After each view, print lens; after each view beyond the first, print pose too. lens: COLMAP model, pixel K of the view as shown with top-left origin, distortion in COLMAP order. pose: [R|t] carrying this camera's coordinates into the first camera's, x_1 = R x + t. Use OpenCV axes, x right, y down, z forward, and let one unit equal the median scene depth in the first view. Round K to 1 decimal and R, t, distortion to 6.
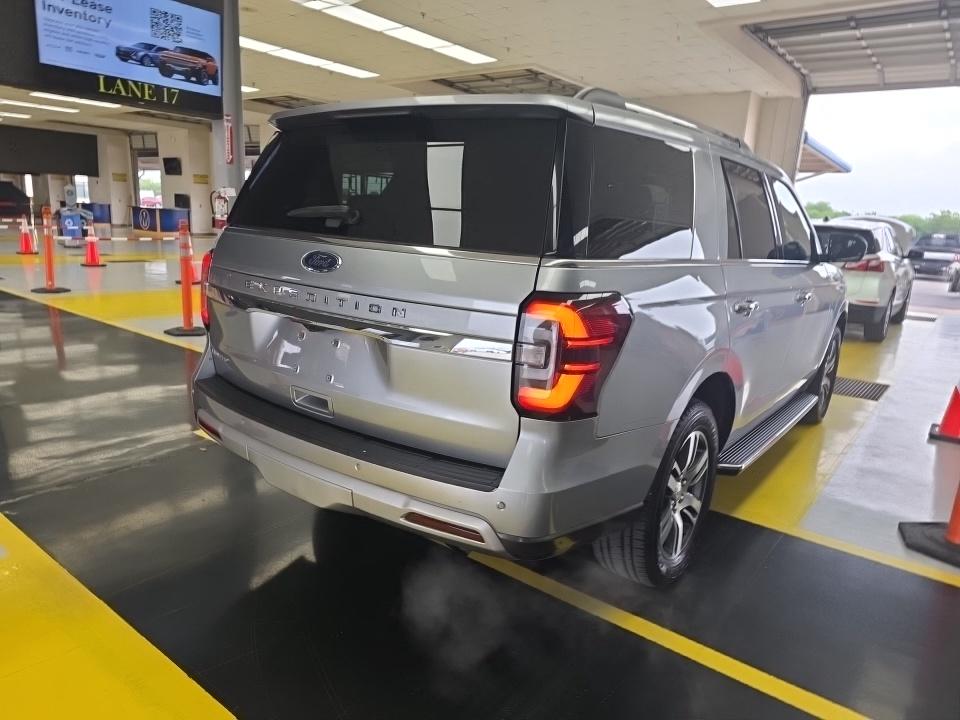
lens RADIAL K [[651.6, 0, 478.6], [0, 651.6, 363.2], [0, 0, 1]] dist [0.024725, -0.001646]
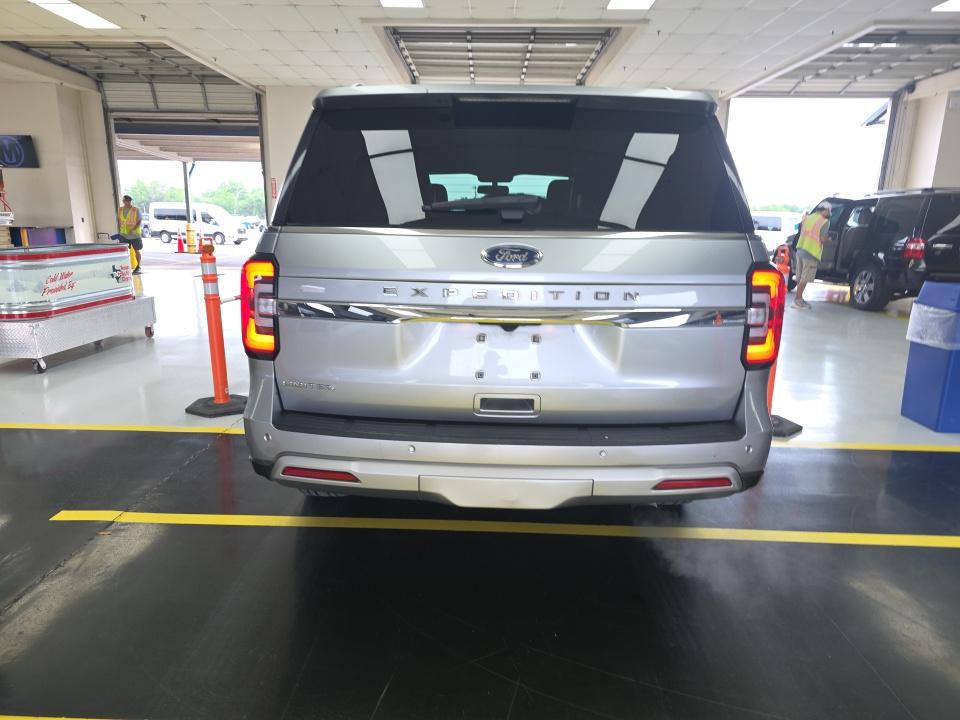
lens RADIAL K [[651.6, 0, 482.1], [0, 651.6, 364.0], [0, 0, 1]] dist [0.024725, -0.001646]
pose [[0.810844, -0.167239, 0.560860, -0.759895], [0.159381, 0.985183, 0.063346, -0.062293], [-0.563144, 0.038027, 0.825484, 0.229993]]
